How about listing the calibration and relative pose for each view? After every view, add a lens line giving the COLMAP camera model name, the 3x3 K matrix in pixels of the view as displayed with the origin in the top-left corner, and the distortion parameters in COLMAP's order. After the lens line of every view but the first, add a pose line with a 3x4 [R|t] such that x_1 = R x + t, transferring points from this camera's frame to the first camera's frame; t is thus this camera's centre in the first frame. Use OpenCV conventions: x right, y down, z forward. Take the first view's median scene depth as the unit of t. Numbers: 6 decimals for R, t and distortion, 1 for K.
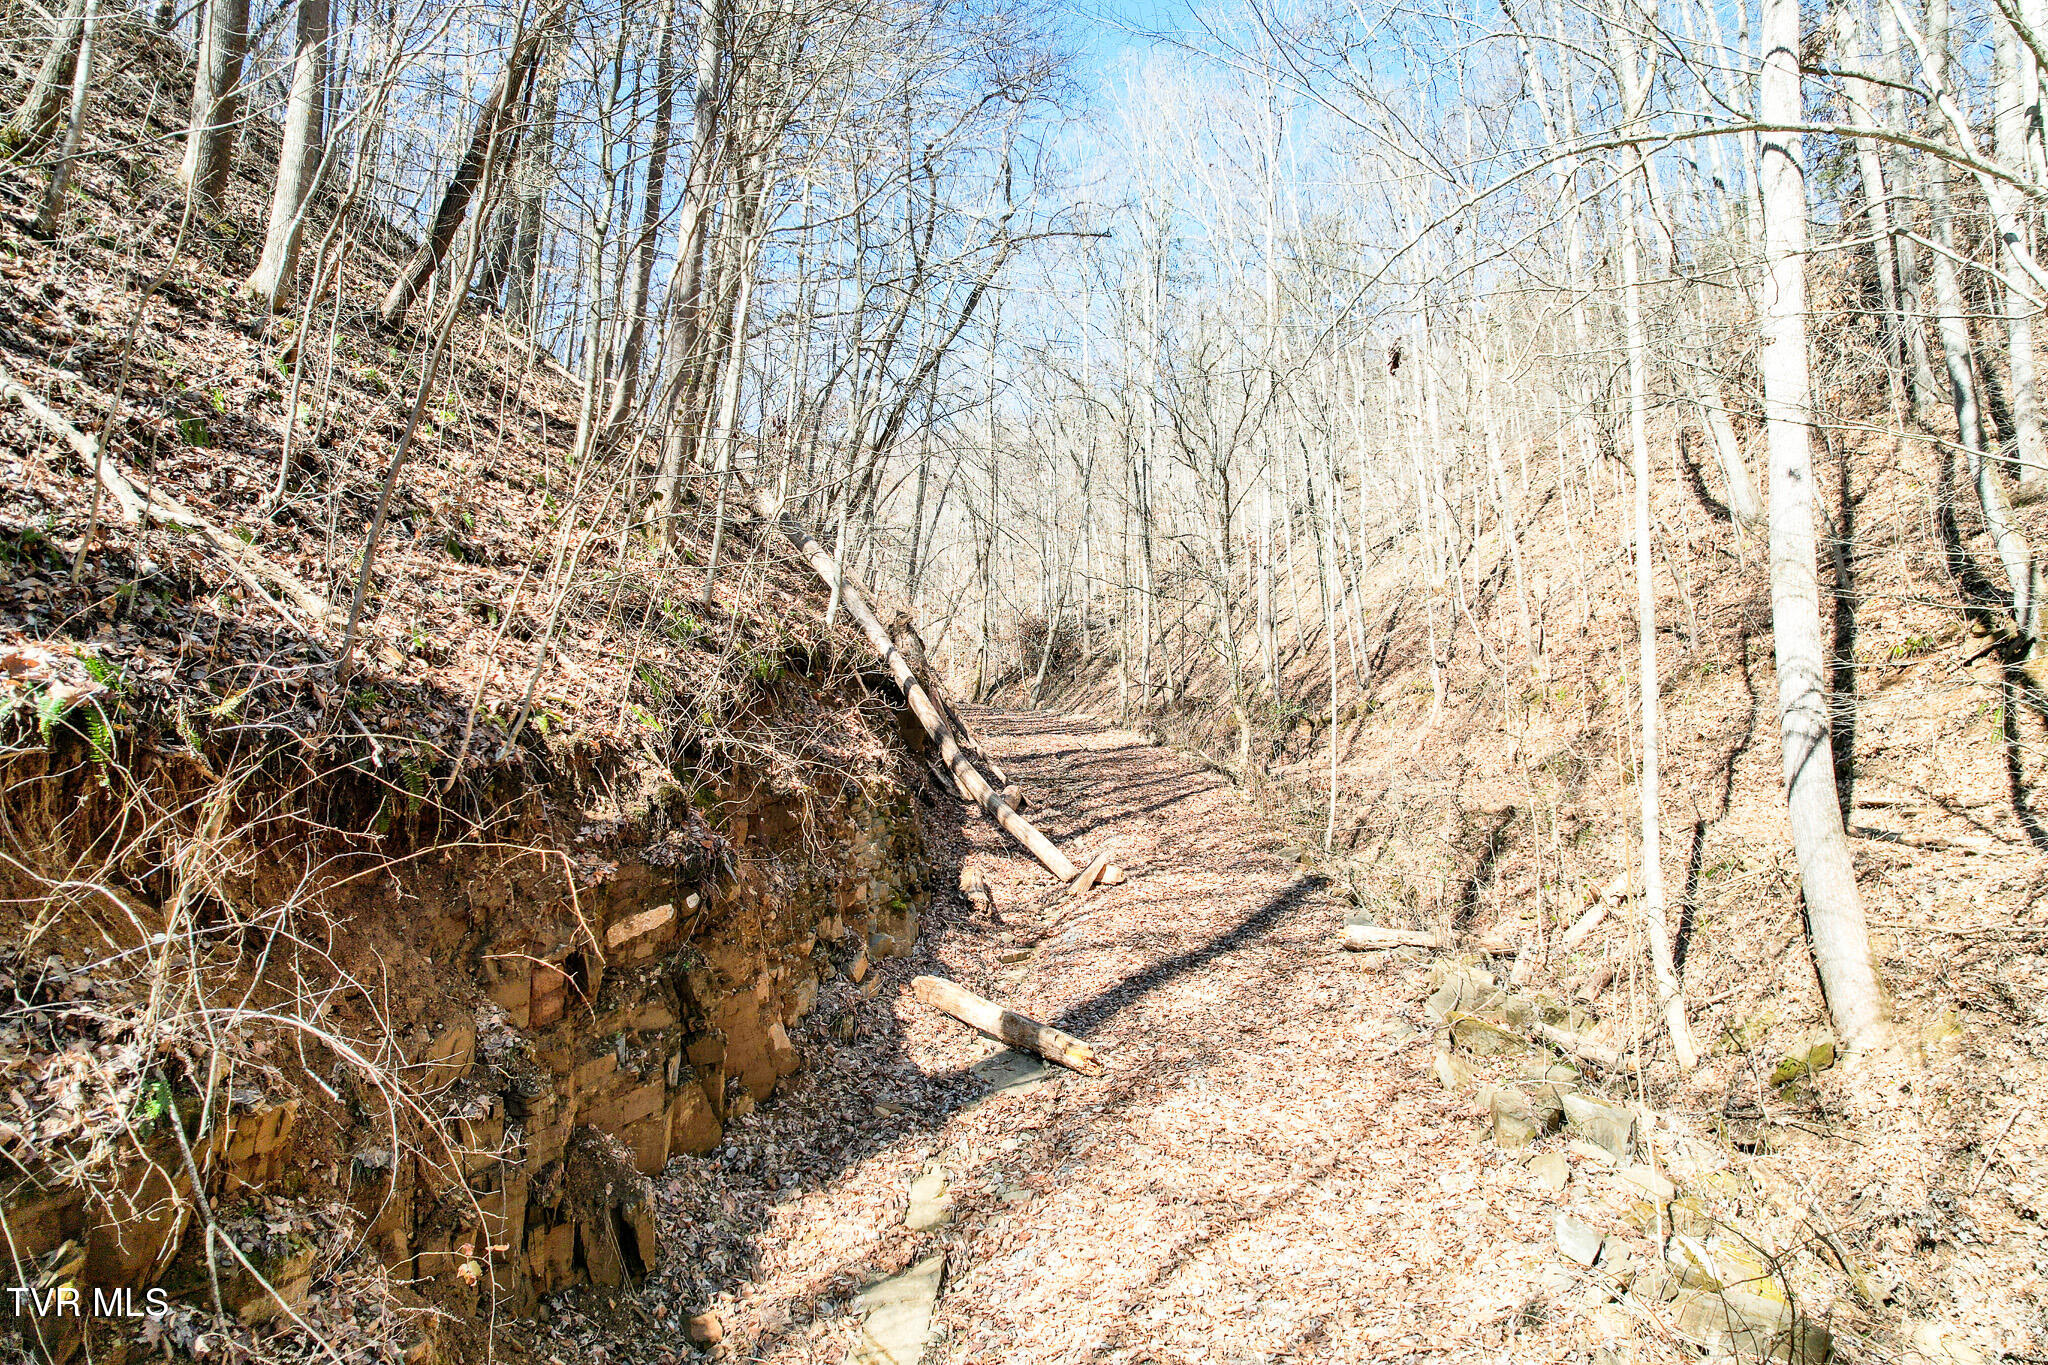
lens RADIAL K [[1307.5, 0, 1023.4], [0, 1307.5, 679.7], [0, 0, 1]] dist [-0.074232, 0.065976]
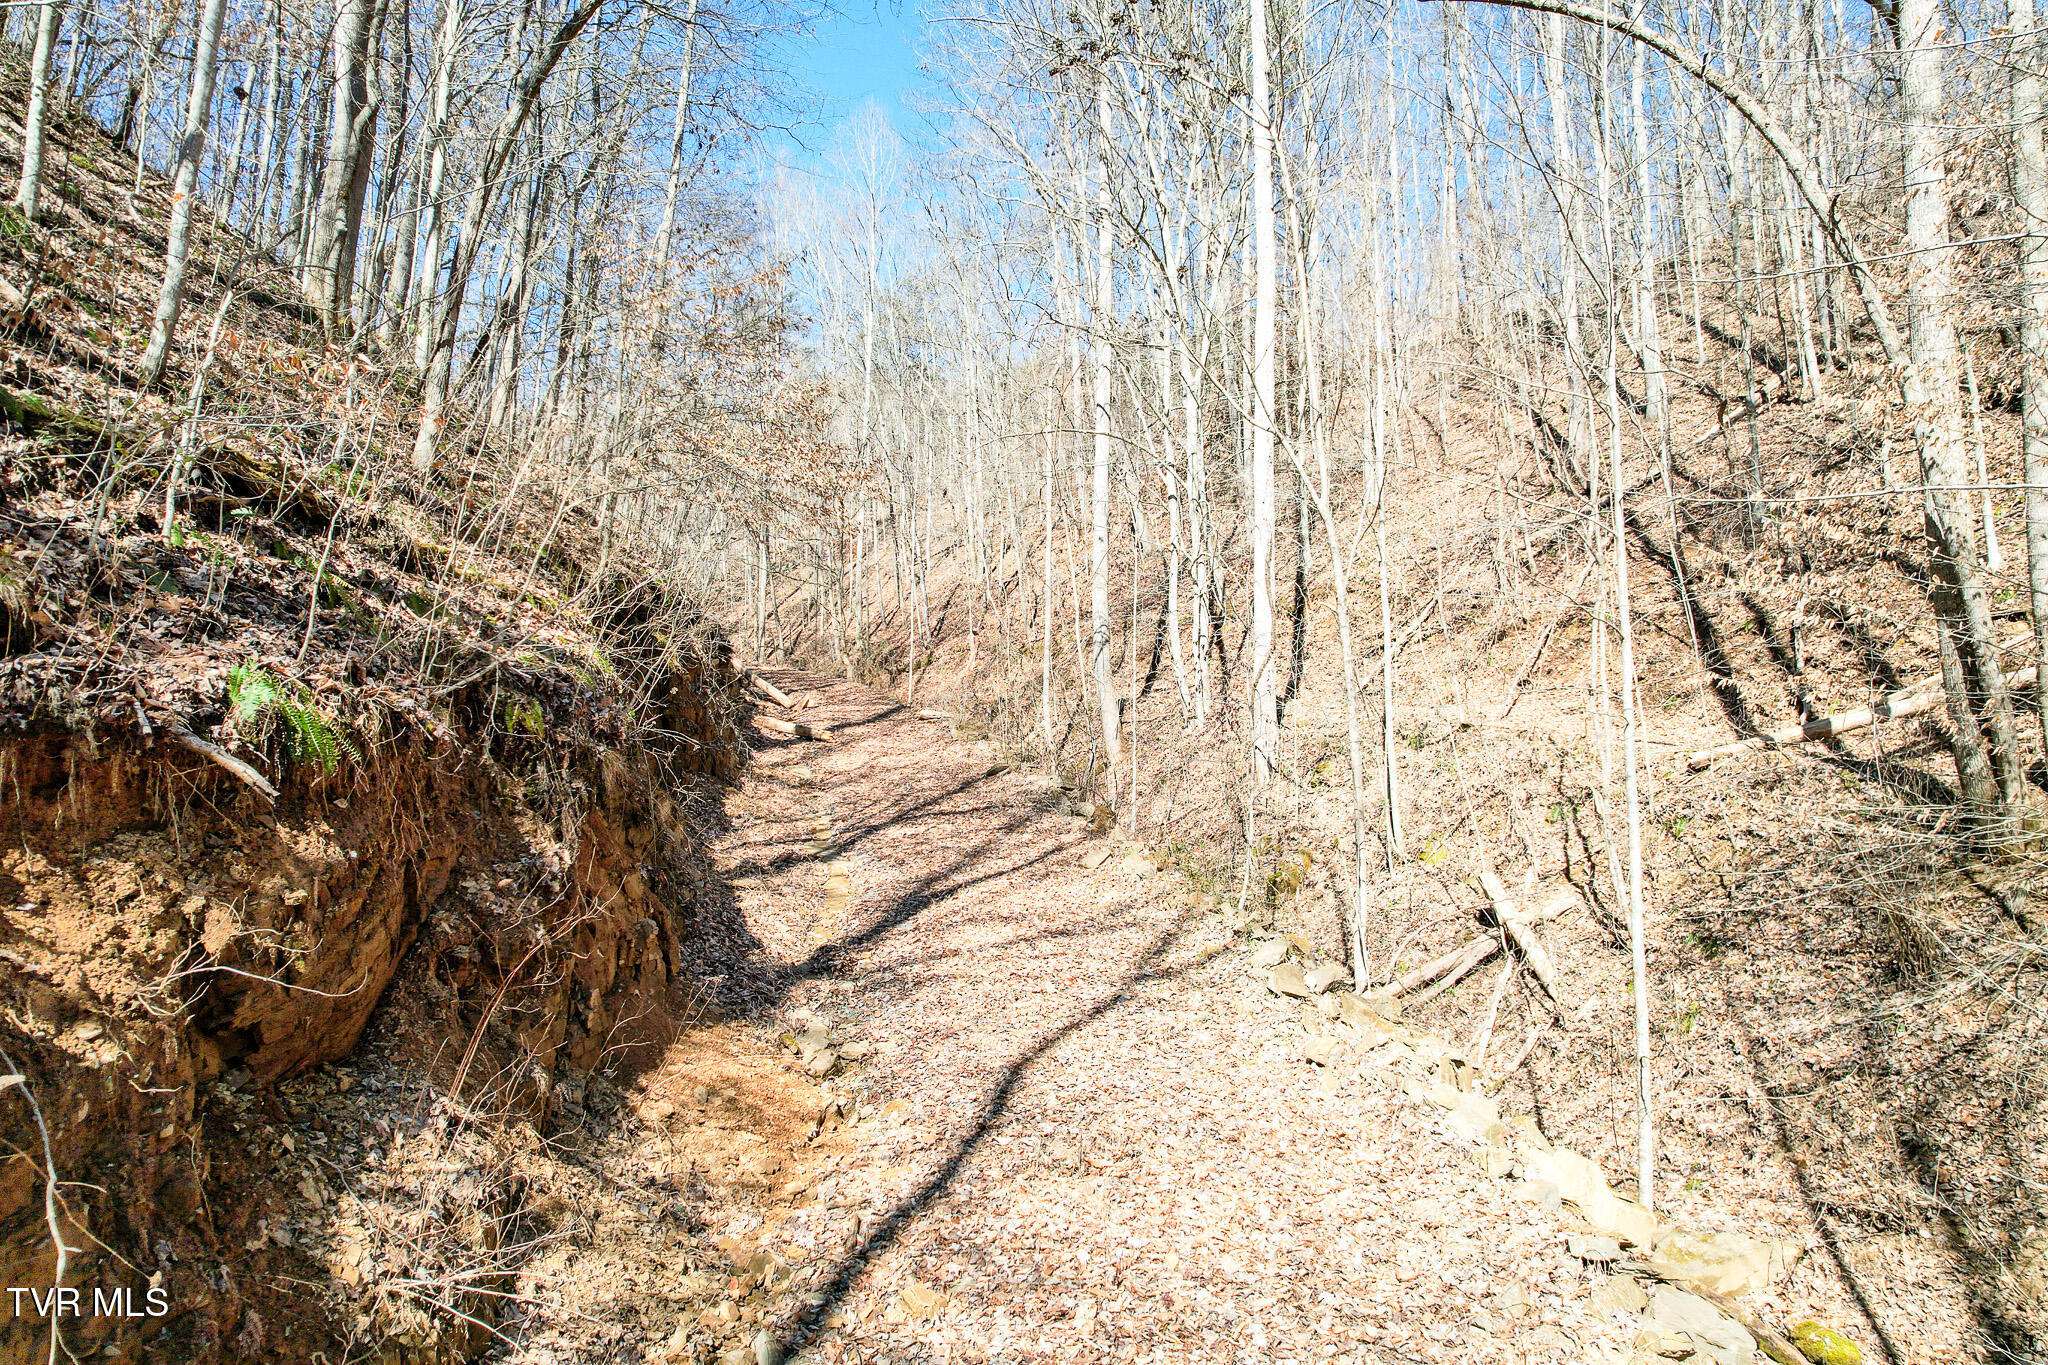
lens RADIAL K [[1307.5, 0, 1023.3], [0, 1307.5, 682.8], [0, 0, 1]] dist [-0.074232, 0.065976]
pose [[0.944753, 0.032470, 0.326171, -0.118497], [-0.035106, 0.999381, 0.002200, 0.038173], [-0.325897, -0.013529, 0.945308, -0.444242]]
